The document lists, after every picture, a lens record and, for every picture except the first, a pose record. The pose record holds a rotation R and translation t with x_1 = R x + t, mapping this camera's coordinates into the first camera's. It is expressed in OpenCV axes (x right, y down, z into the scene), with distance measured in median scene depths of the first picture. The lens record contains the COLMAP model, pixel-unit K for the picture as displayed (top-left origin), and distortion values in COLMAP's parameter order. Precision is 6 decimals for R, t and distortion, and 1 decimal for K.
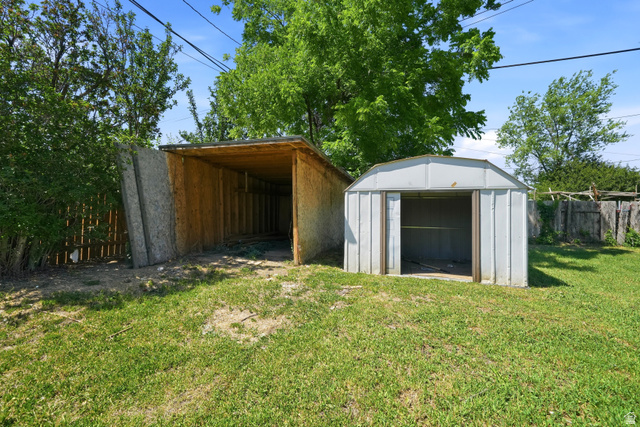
lens RADIAL K [[253.7, 0, 321.3], [0, 253.7, 214.4], [0, 0, 1]] dist [-0.006732, 0.001568]
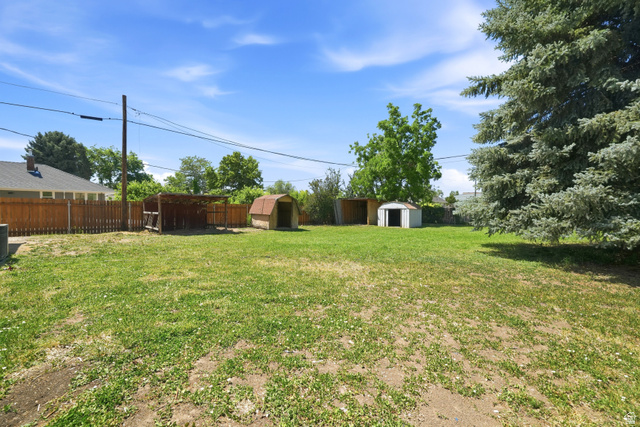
lens RADIAL K [[253.7, 0, 320.6], [0, 253.7, 211.0], [0, 0, 1]] dist [-0.006732, 0.001568]
pose [[0.884823, -0.002688, -0.465920, 1.310607], [0.004338, 0.999988, 0.002468, -0.067685], [0.465908, -0.004205, 0.884823, -3.502601]]
